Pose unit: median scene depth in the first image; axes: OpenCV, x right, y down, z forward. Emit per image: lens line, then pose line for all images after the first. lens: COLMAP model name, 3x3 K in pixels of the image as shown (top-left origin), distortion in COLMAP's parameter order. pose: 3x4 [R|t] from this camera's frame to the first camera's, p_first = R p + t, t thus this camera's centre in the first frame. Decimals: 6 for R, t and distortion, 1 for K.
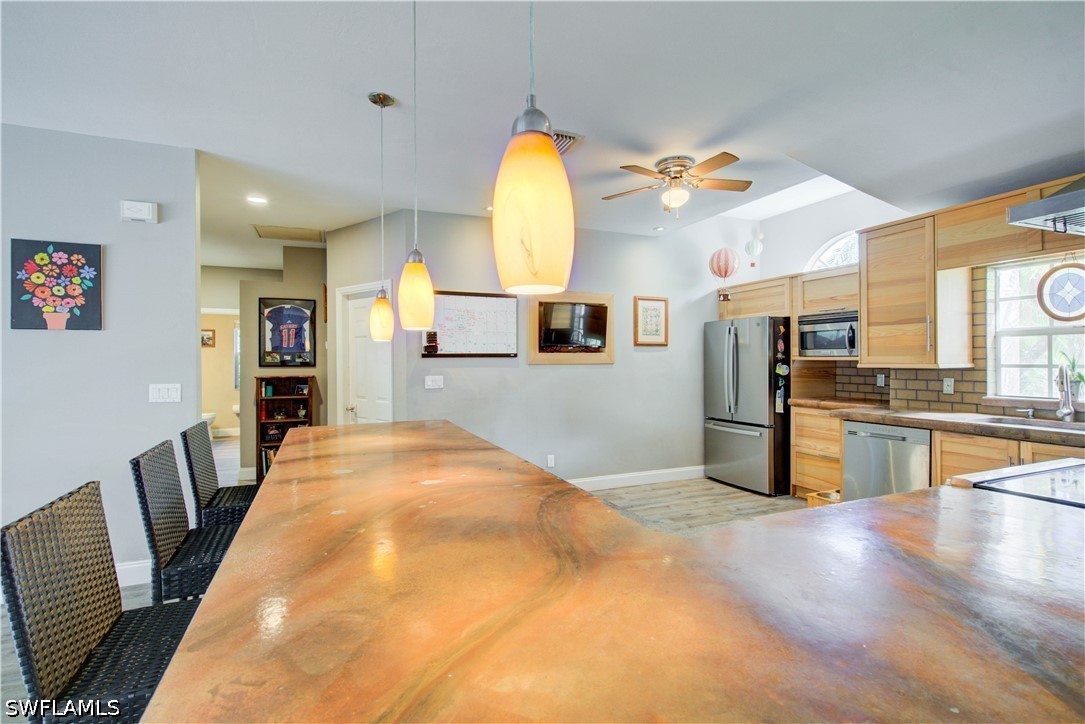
lens RADIAL K [[505.0, 0, 540.5], [0, 505.0, 360.5], [0, 0, 1]] dist [0.000715, -0.002402]
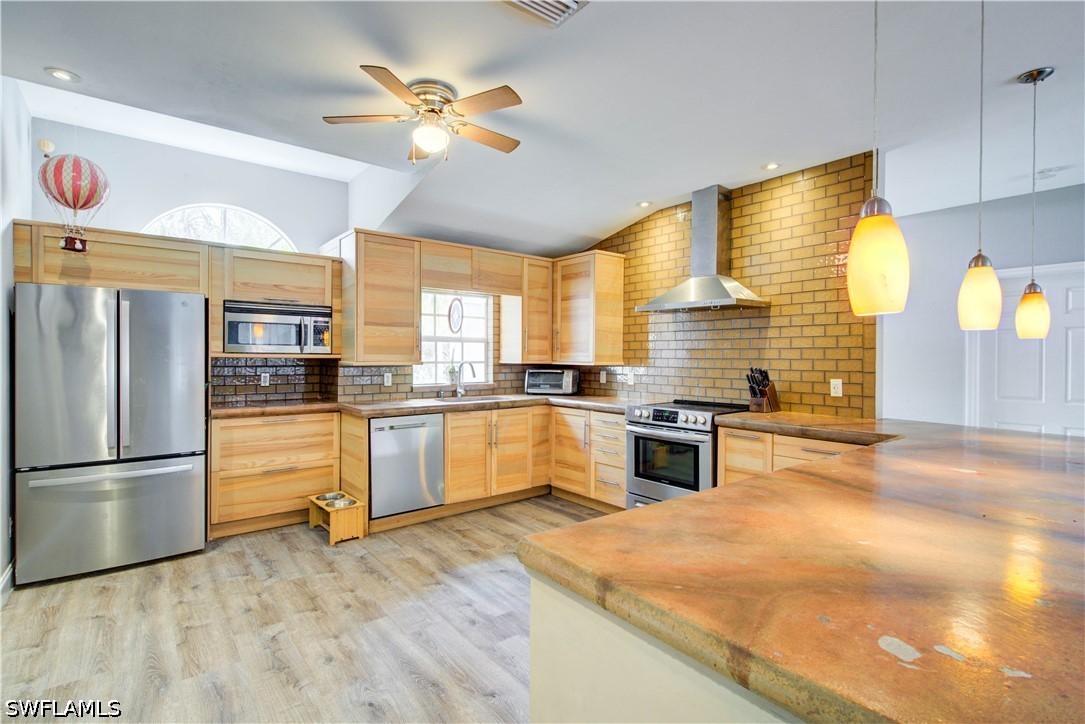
lens RADIAL K [[505.0, 0, 540.5], [0, 505.0, 360.5], [0, 0, 1]] dist [0.000715, -0.002402]
pose [[-0.268835, -0.003732, 0.963179, -0.378159], [-0.002706, 0.999991, 0.003120, -0.000055], [-0.963182, -0.001768, -0.268843, 0.801857]]
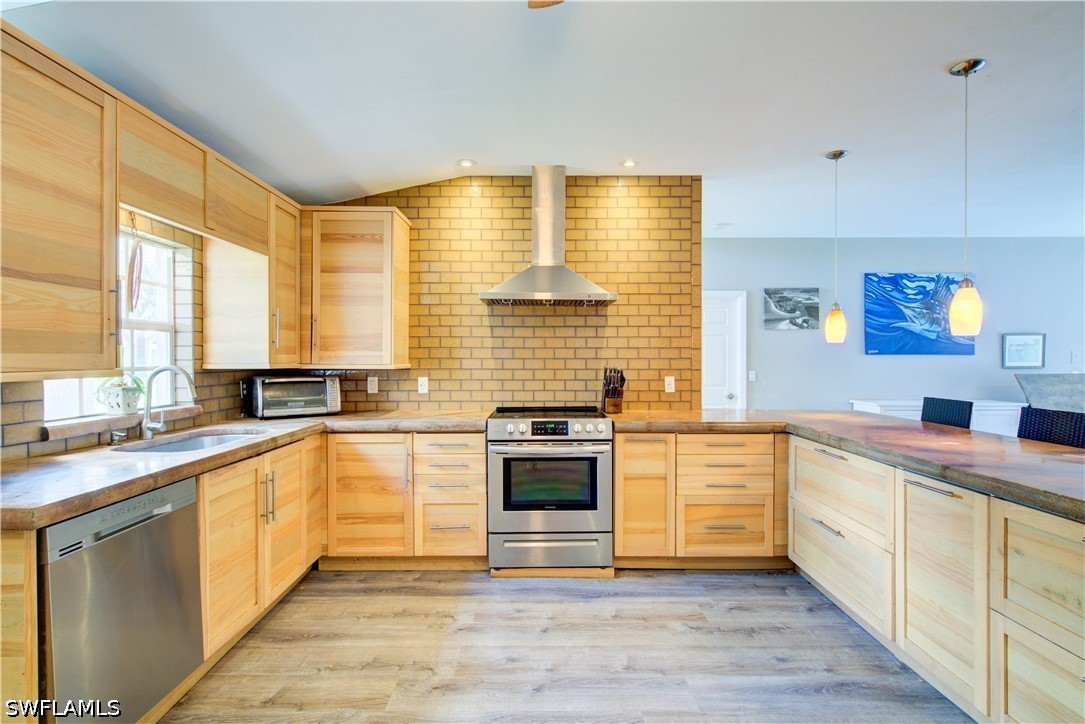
lens RADIAL K [[505.0, 0, 540.5], [0, 505.0, 360.5], [0, 0, 1]] dist [0.000715, -0.002402]
pose [[-0.922685, 0.002761, 0.385544, 0.109650], [0.005075, 0.999975, 0.004983, -0.002262], [-0.385521, 0.006554, -0.922676, 1.016228]]
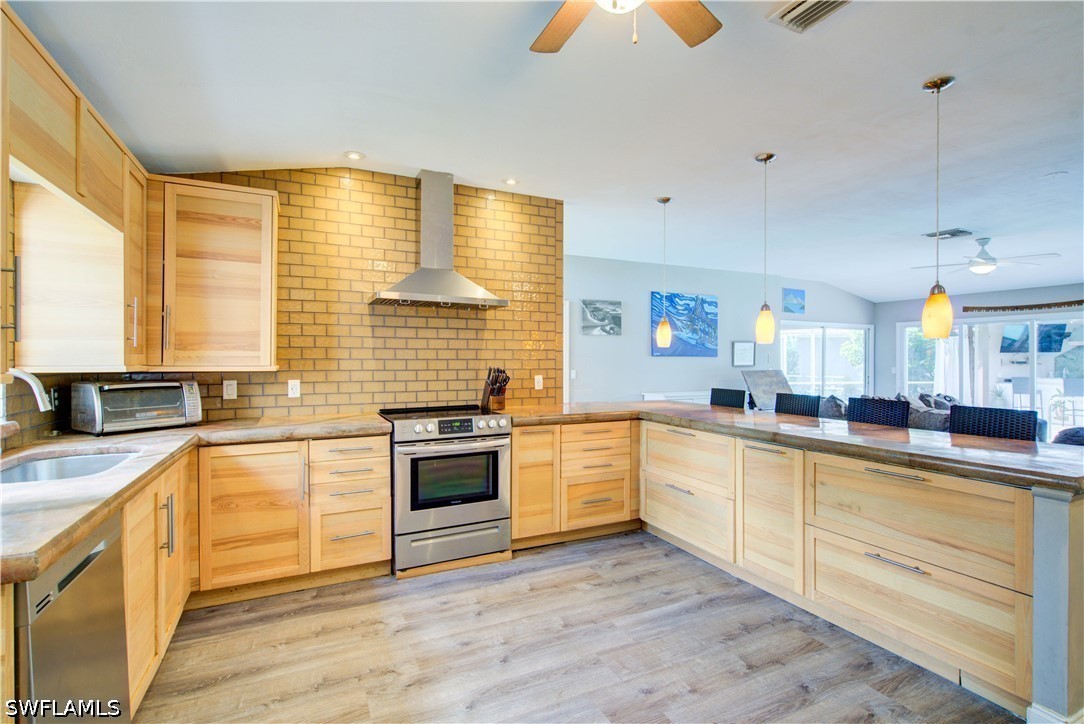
lens RADIAL K [[504.5, 0, 540.0], [0, 504.5, 360.5], [0, 0, 1]] dist [0.000715, -0.002402]
pose [[-0.998707, 0.003854, -0.050694, 0.277923], [0.003589, 0.999979, 0.005329, -0.003285], [0.050714, 0.005141, -0.998700, 1.098930]]
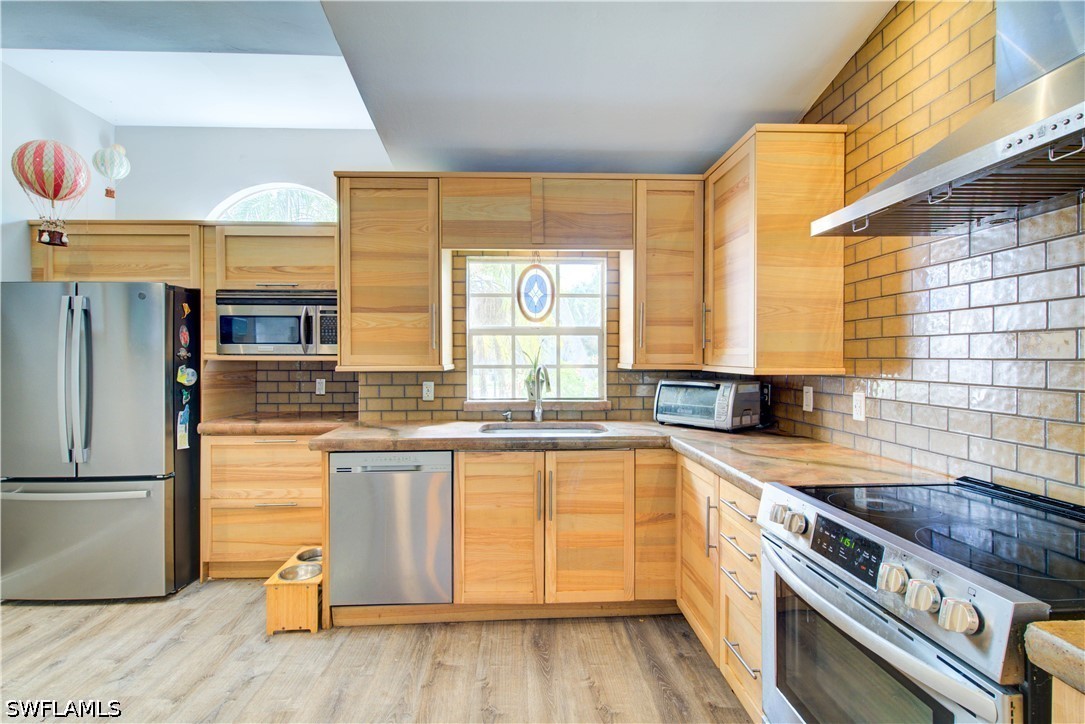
lens RADIAL K [[505.0, 0, 540.5], [0, 505.0, 360.5], [0, 0, 1]] dist [0.000715, -0.002402]
pose [[0.348783, -0.000192, 0.937203, 0.071358], [0.000061, 1.000000, 0.000183, -0.000749], [-0.937204, -0.000006, 0.348783, 0.438587]]
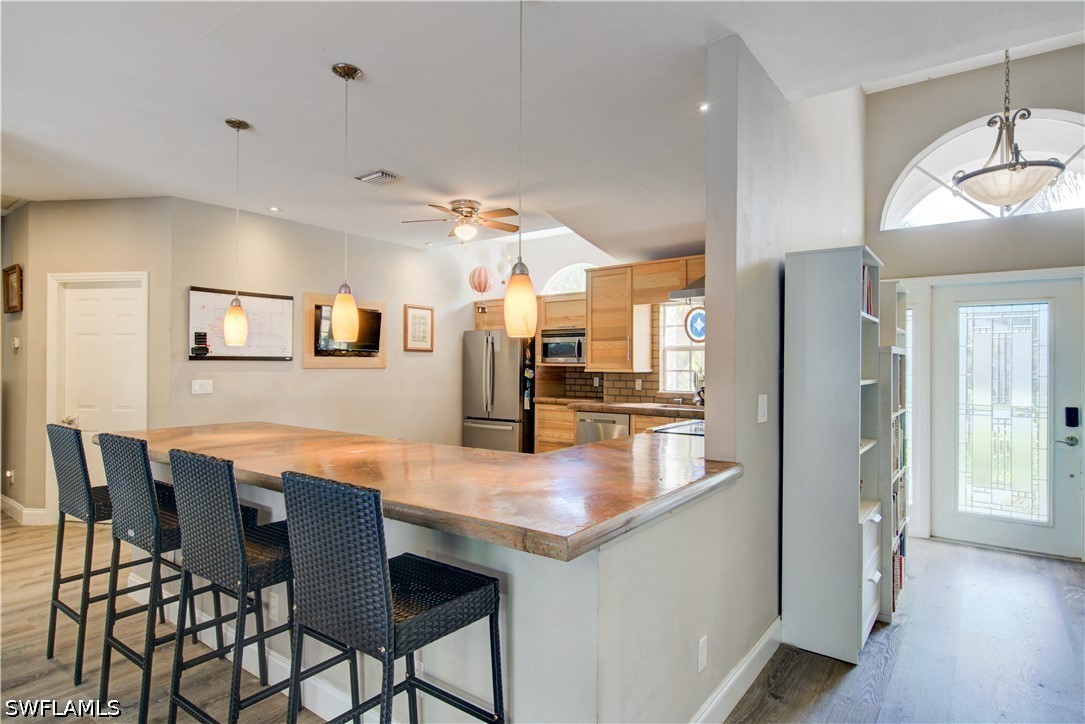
lens RADIAL K [[578.5, 0, 542.5], [0, 578.5, 362.0], [0, 0, 1]] dist [0.002302, 0.000051]
pose [[0.863956, 0.010712, 0.503453, -0.207087], [-0.007973, 0.999939, -0.007593, 0.000585], [-0.503504, 0.002546, 0.863989, -0.229189]]
